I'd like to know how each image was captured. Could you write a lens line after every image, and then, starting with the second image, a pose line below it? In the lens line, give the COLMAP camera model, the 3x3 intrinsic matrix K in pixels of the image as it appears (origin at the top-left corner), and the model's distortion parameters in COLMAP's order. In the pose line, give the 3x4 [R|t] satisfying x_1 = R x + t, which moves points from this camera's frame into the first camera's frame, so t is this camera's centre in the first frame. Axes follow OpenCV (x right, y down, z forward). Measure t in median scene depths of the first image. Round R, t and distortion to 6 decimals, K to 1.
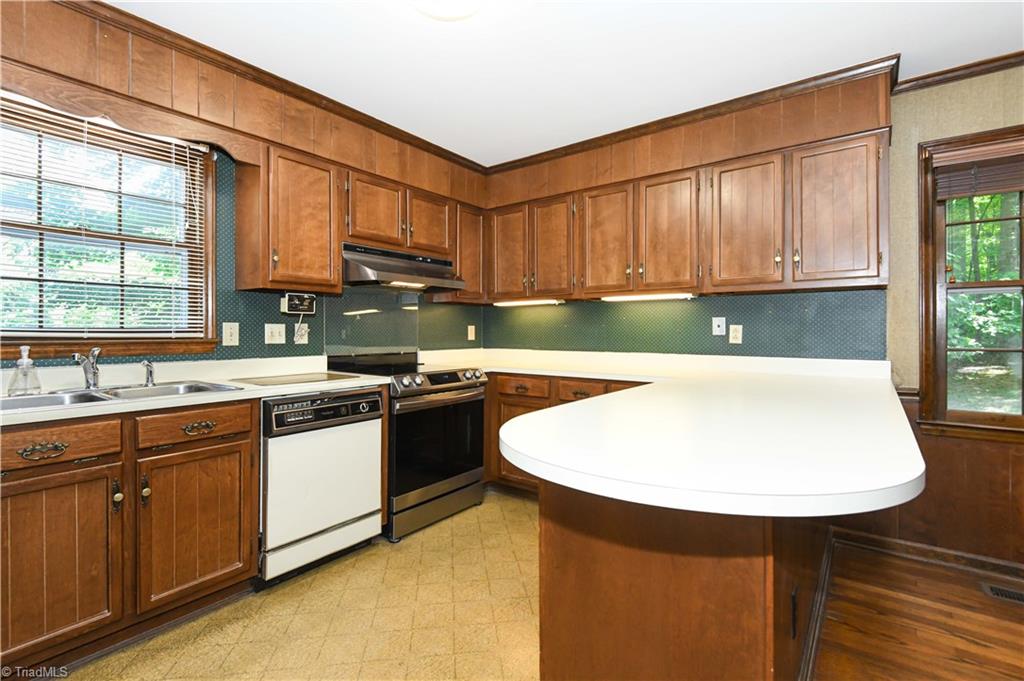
lens RADIAL K [[470.6, 0, 518.5], [0, 470.6, 334.8], [0, 0, 1]] dist [0.009246, -0.009691]
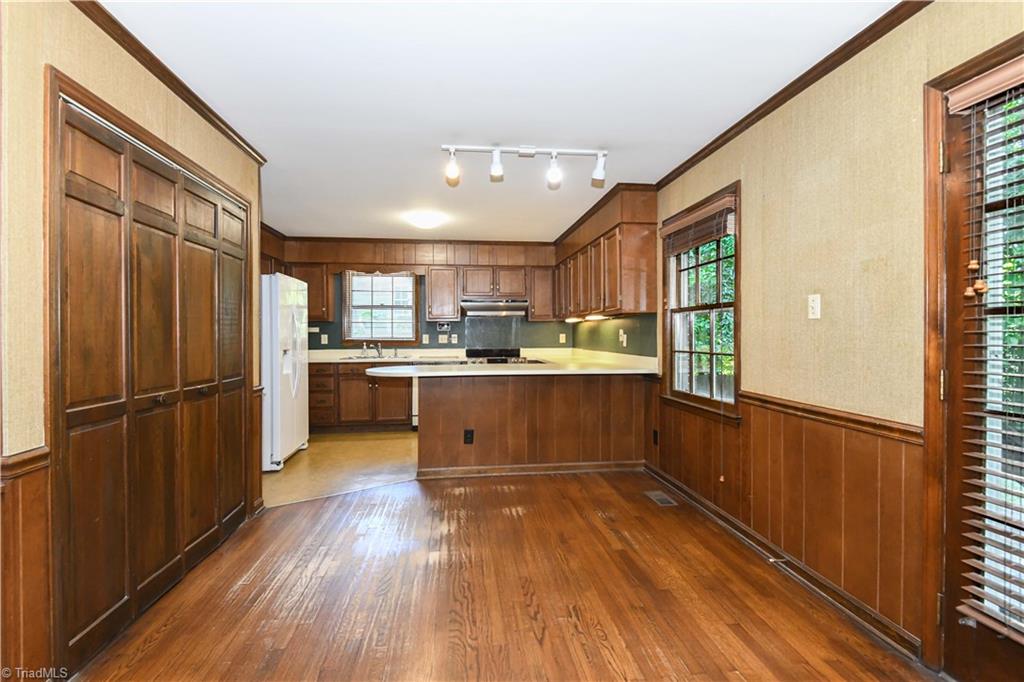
lens RADIAL K [[470.6, 0, 507.7], [0, 470.6, 339.1], [0, 0, 1]] dist [0.009246, -0.009691]
pose [[0.694715, 0.004990, -0.719268, 1.434767], [-0.001278, 0.999983, 0.005703, -0.016083], [0.719284, -0.003043, 0.694709, -0.426255]]
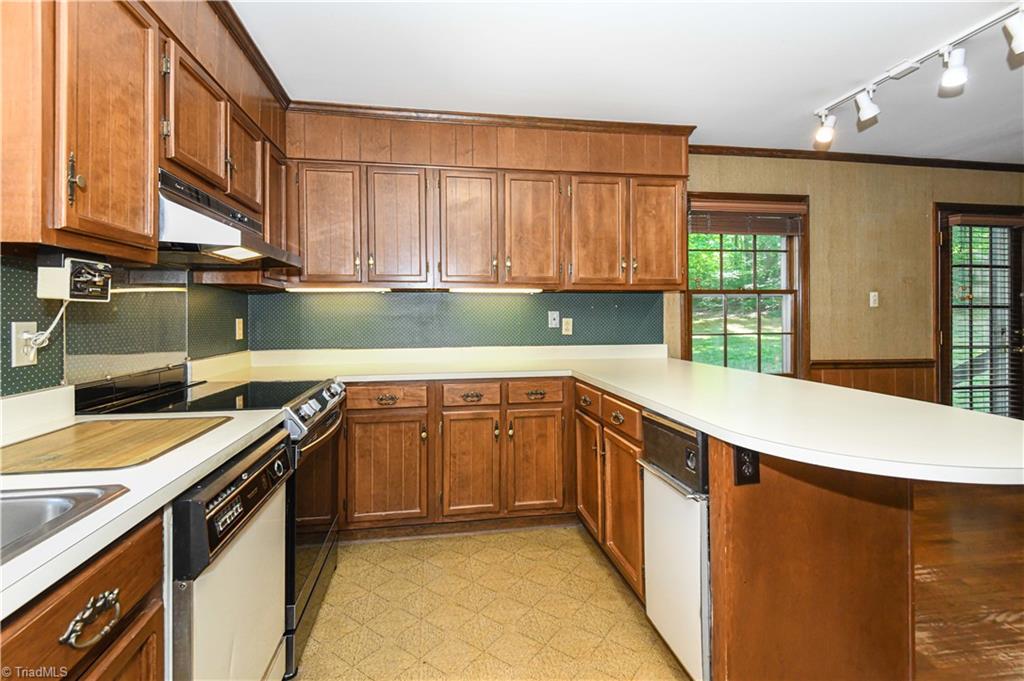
lens RADIAL K [[470.6, 0, 506.0], [0, 470.6, 317.0], [0, 0, 1]] dist [0.009246, -0.009691]
pose [[0.692737, -0.004483, 0.721176, -0.486812], [0.008602, 0.999961, -0.002048, -0.024722], [-0.721139, 0.007622, 0.692749, 0.351459]]
